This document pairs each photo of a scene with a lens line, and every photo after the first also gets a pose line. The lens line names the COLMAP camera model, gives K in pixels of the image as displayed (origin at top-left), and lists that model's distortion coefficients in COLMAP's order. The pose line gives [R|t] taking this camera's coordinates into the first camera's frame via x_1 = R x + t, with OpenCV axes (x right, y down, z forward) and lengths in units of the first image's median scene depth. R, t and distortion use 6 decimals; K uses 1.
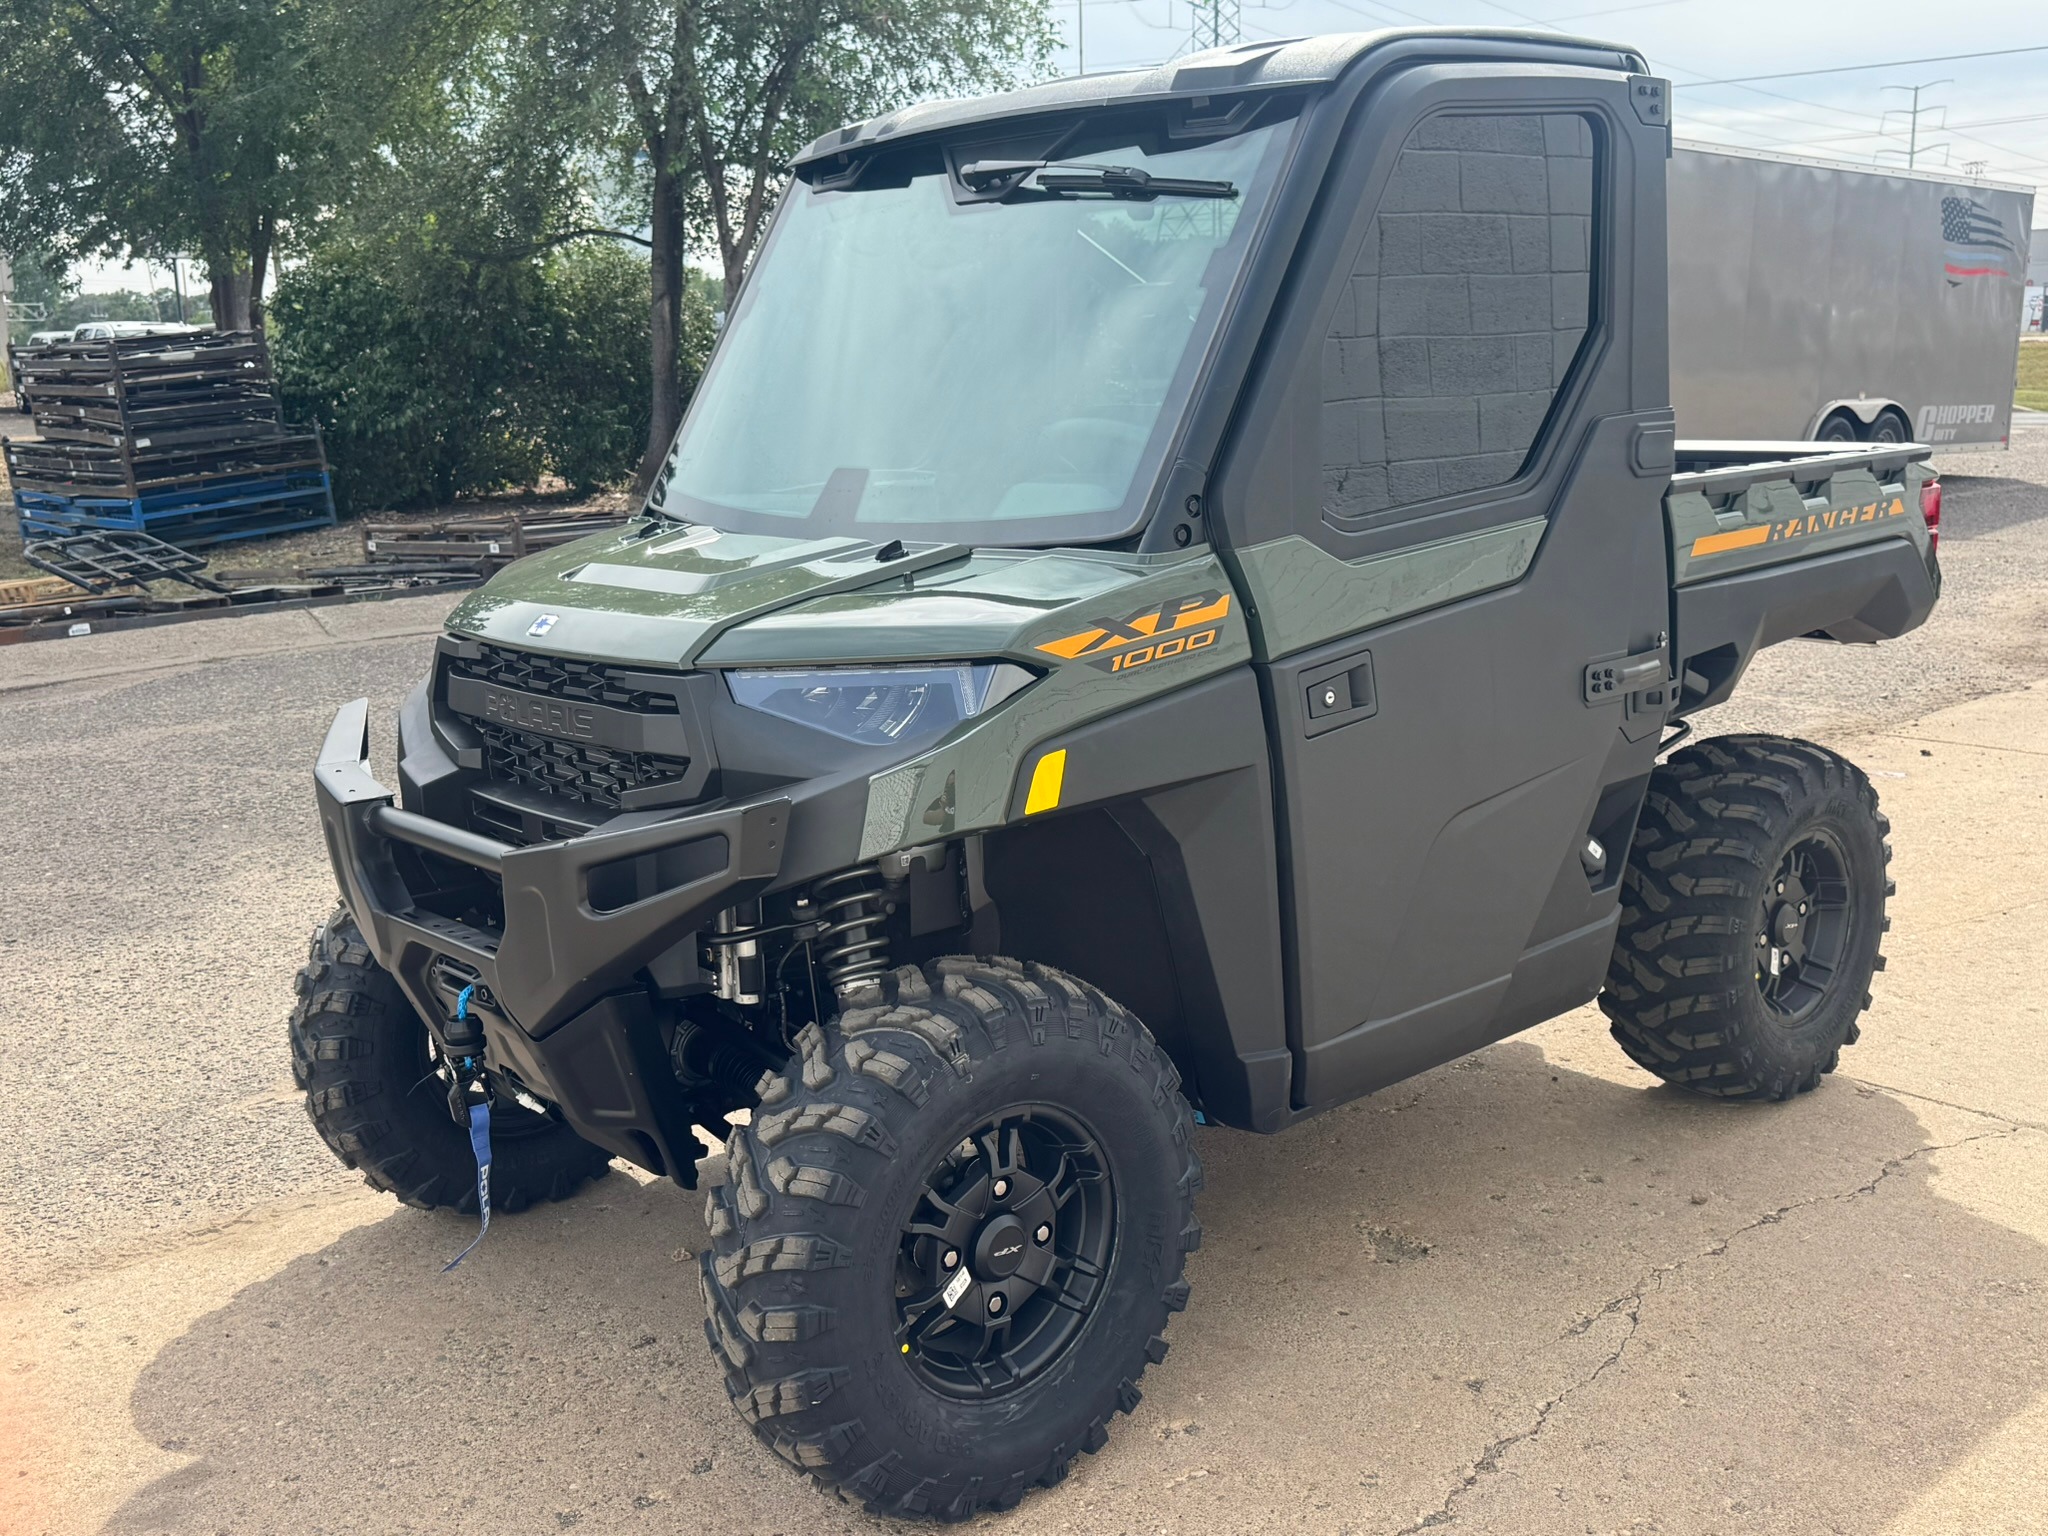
lens RADIAL K [[1994.2, 0, 1013.8], [0, 1994.2, 764.9], [0, 0, 1]] dist [0.044957, 0.000000]
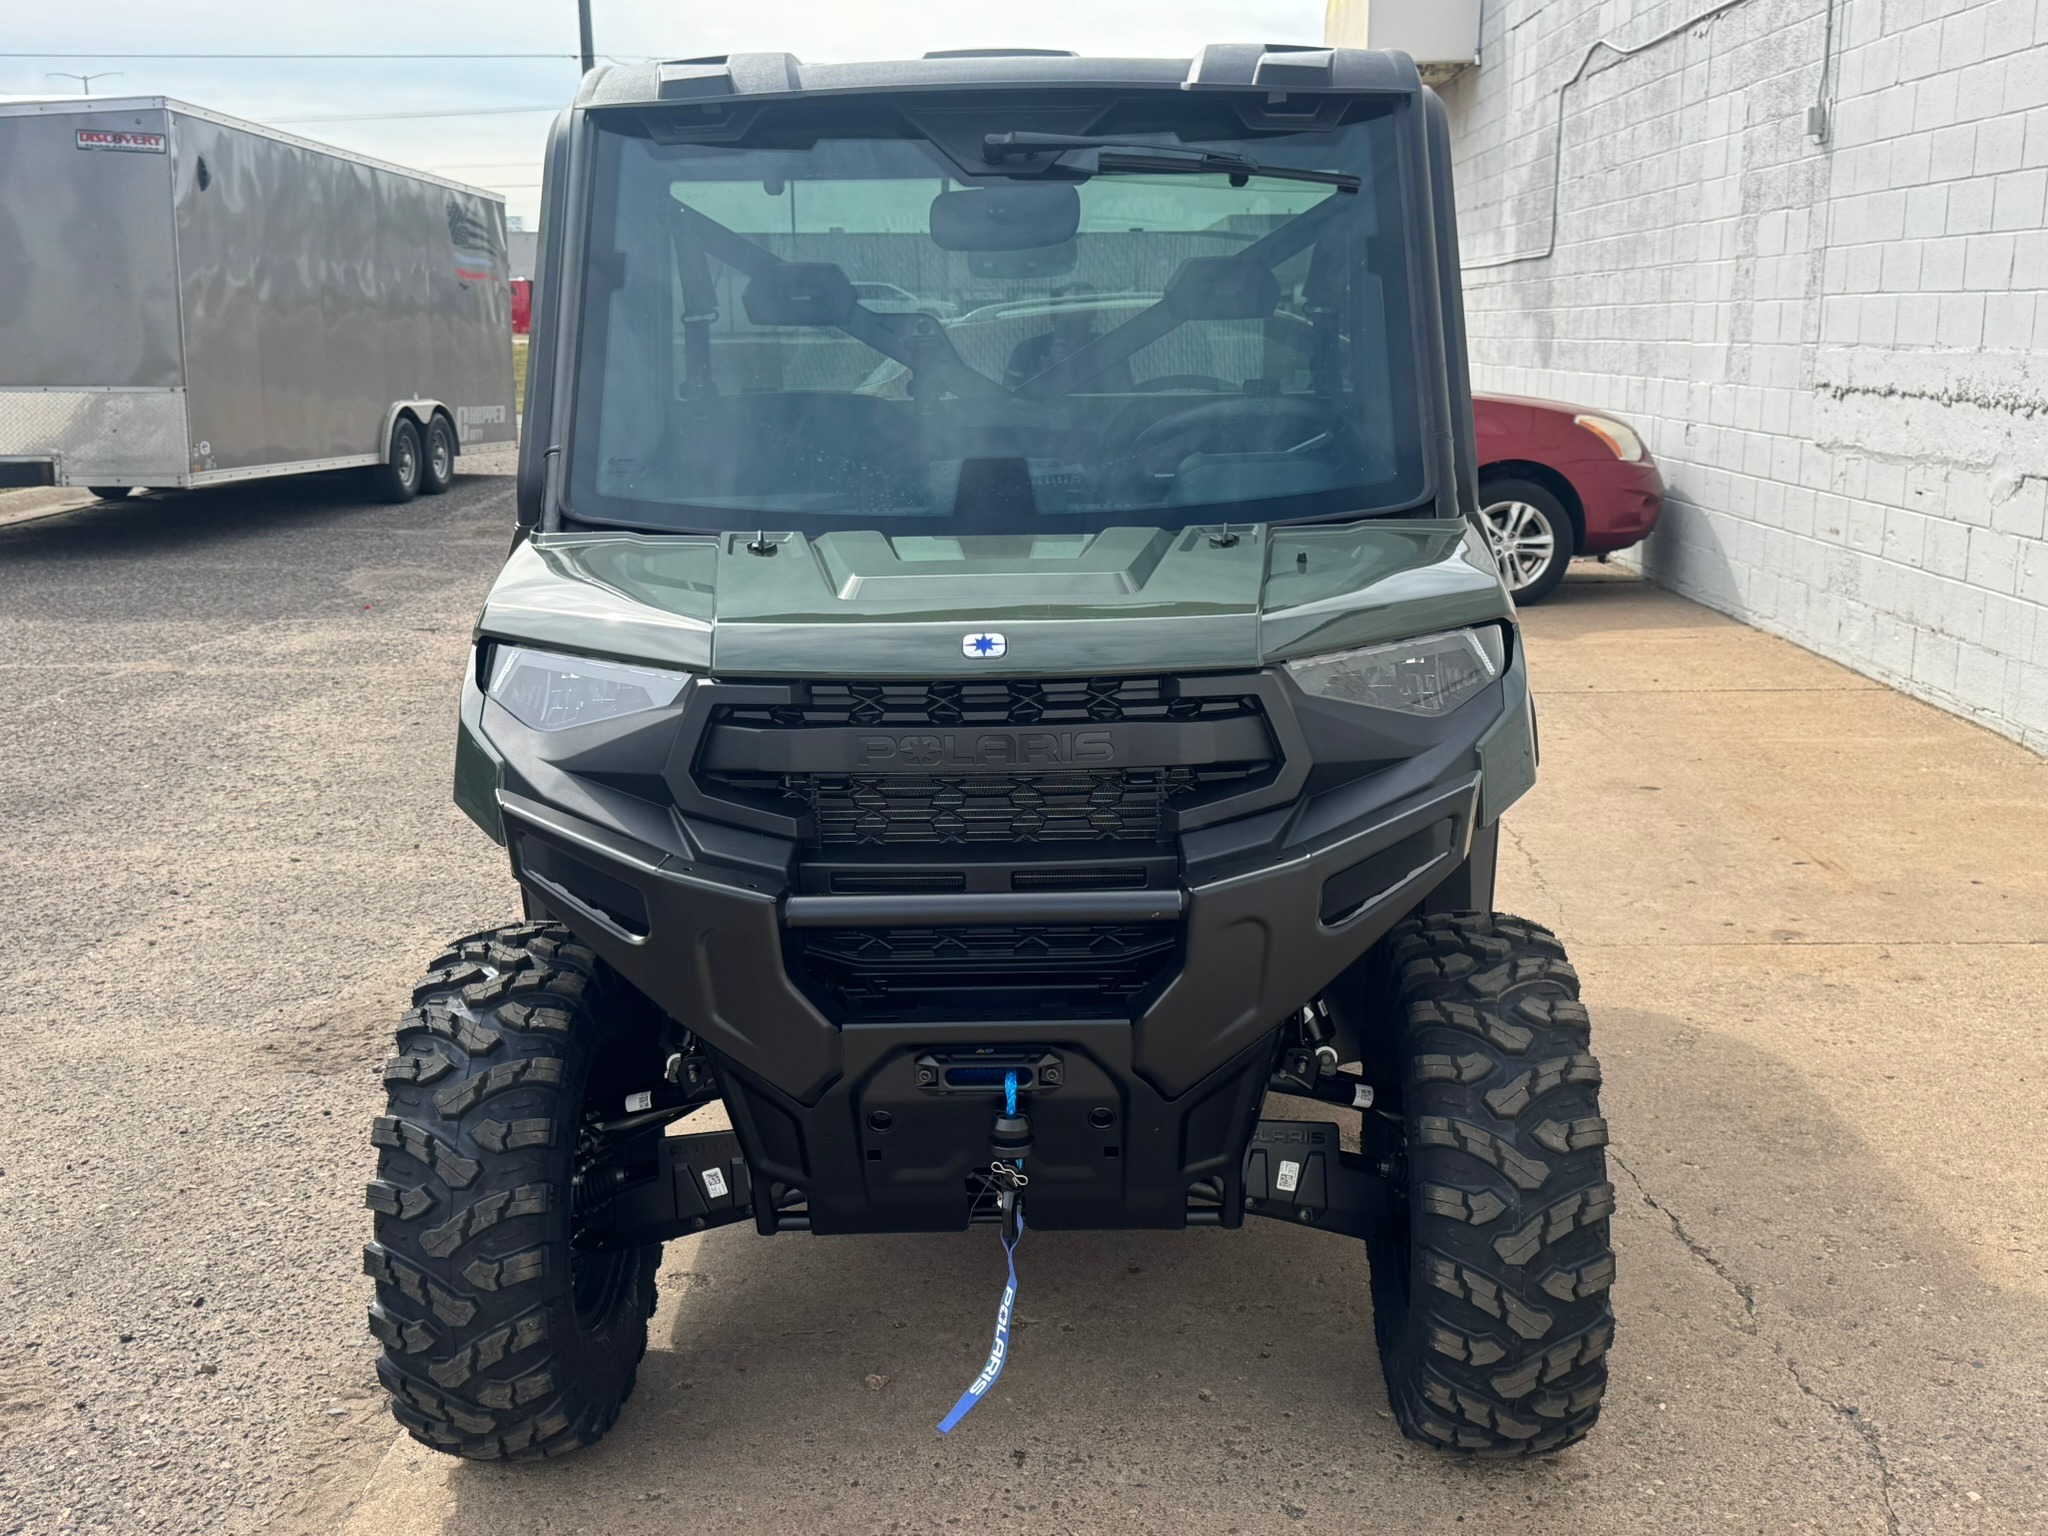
lens RADIAL K [[2128.0, 0, 1055.9], [0, 2128.0, 761.2], [0, 0, 1]] dist [0.050567, 0.000000]
pose [[0.682900, -0.133643, 0.718183, -0.895644], [0.144413, 0.988419, 0.046612, -0.060511], [-0.716095, 0.071884, 0.694291, 0.353741]]
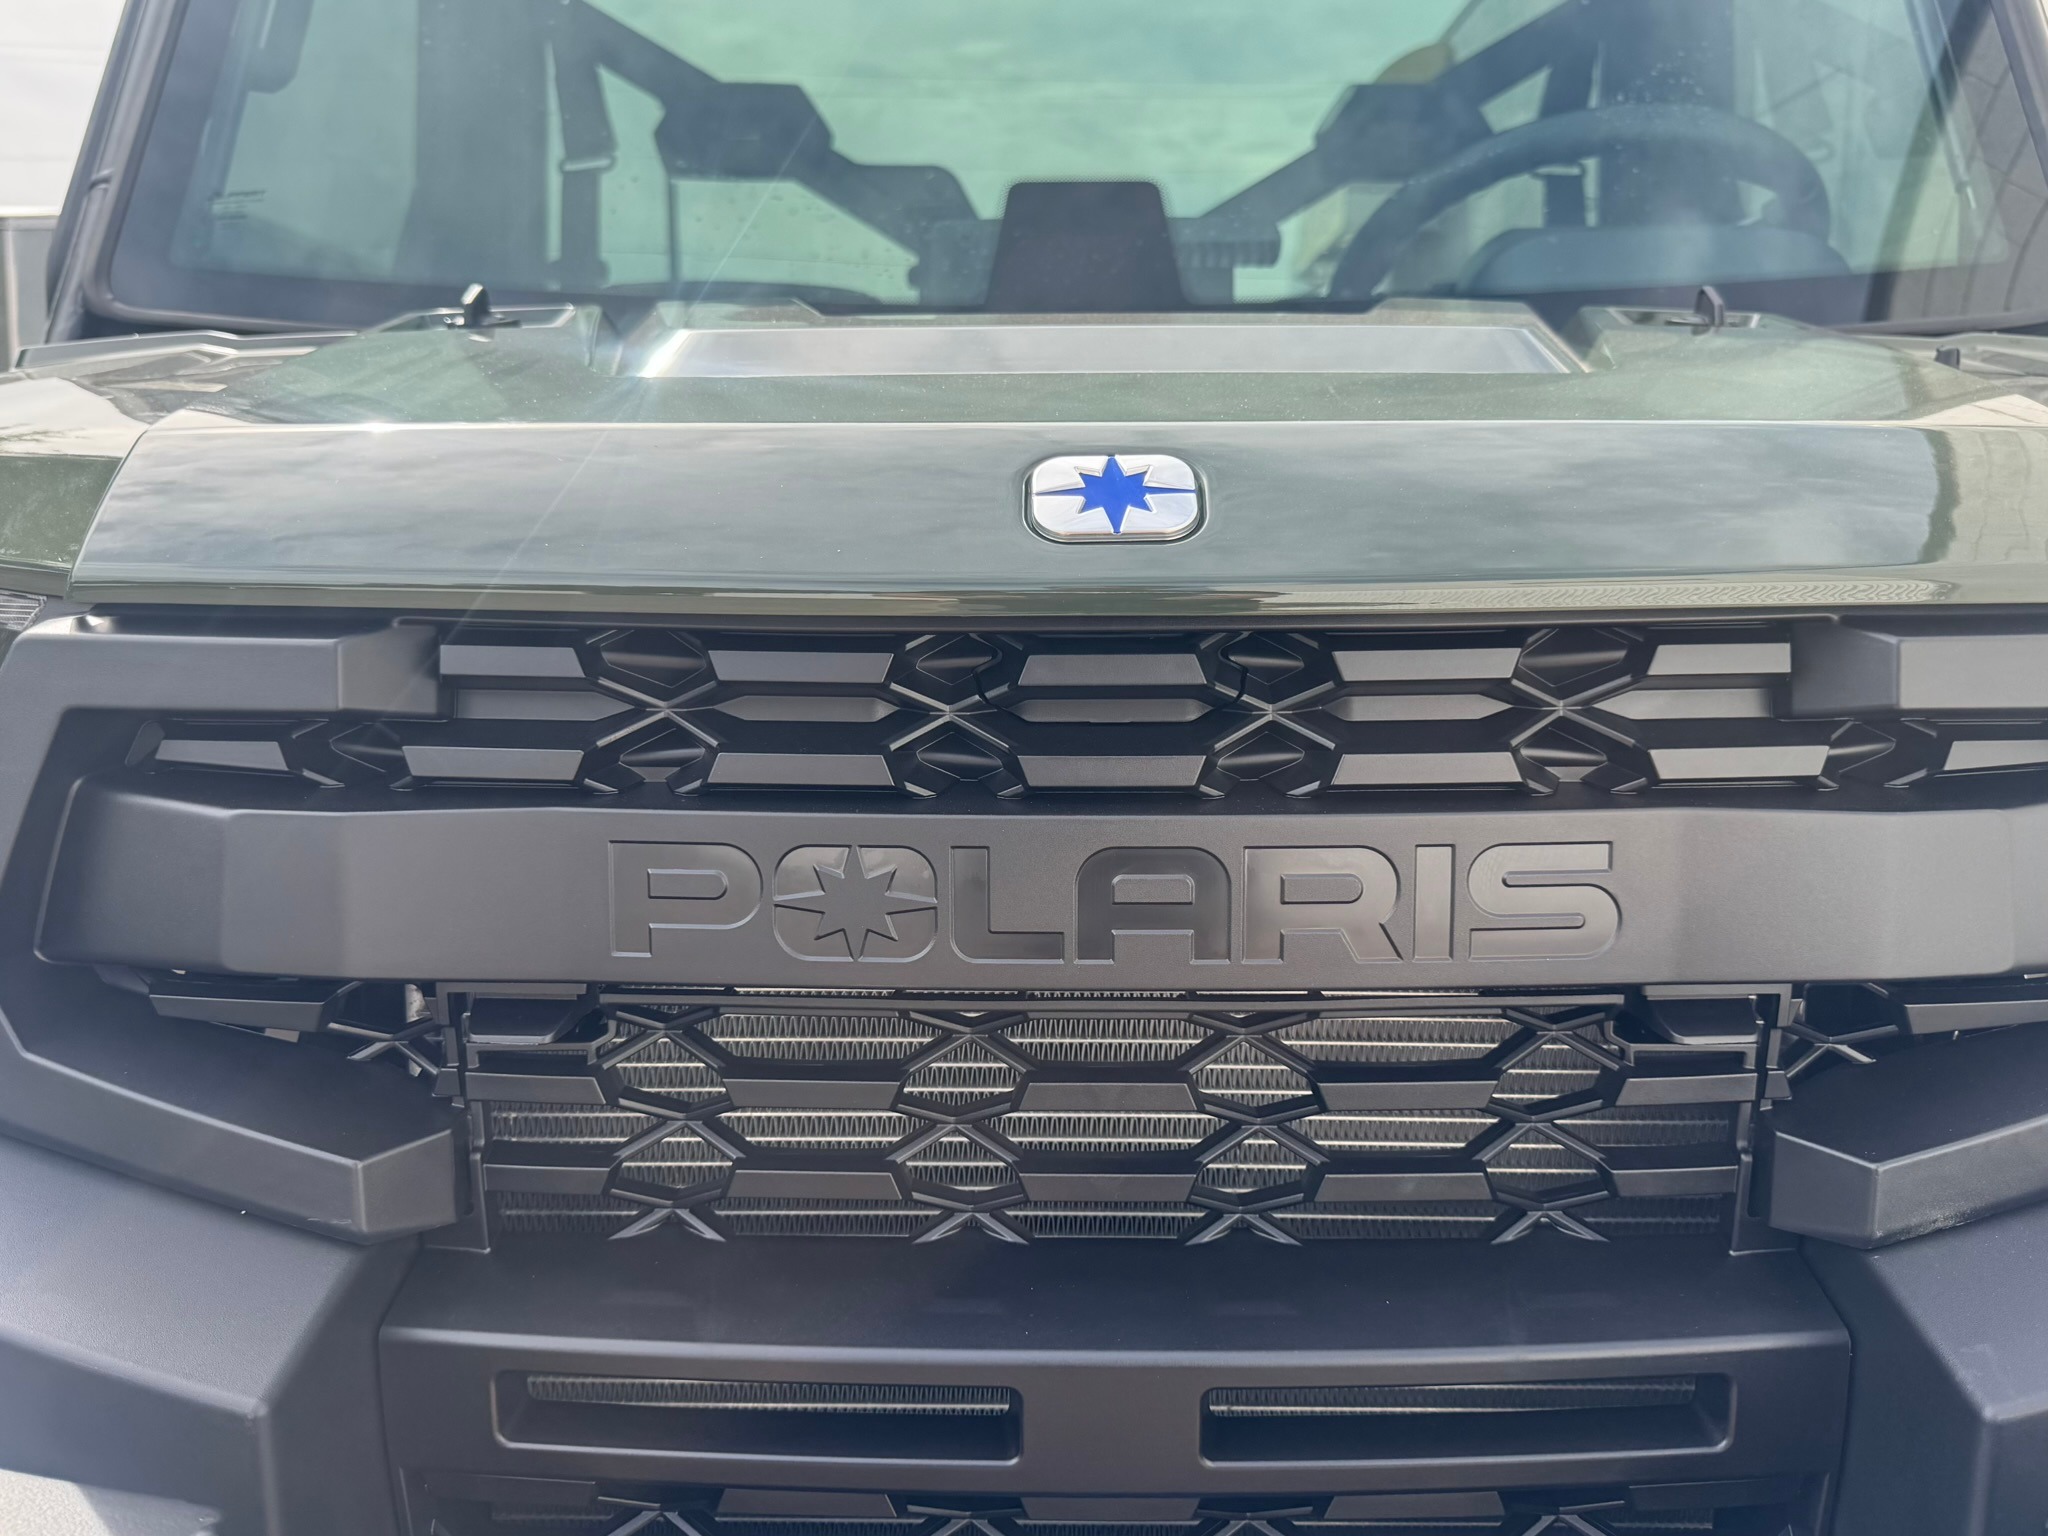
lens RADIAL K [[1508.9, 0, 1023.0], [0, 1508.9, 756.3], [0, 0, 1]] dist [-0.041773, 0.024599]
pose [[0.689086, -0.084581, 0.719727, -0.368987], [0.126680, 0.991932, -0.004717, -0.043255], [-0.713521, 0.094426, 0.694241, 0.915599]]
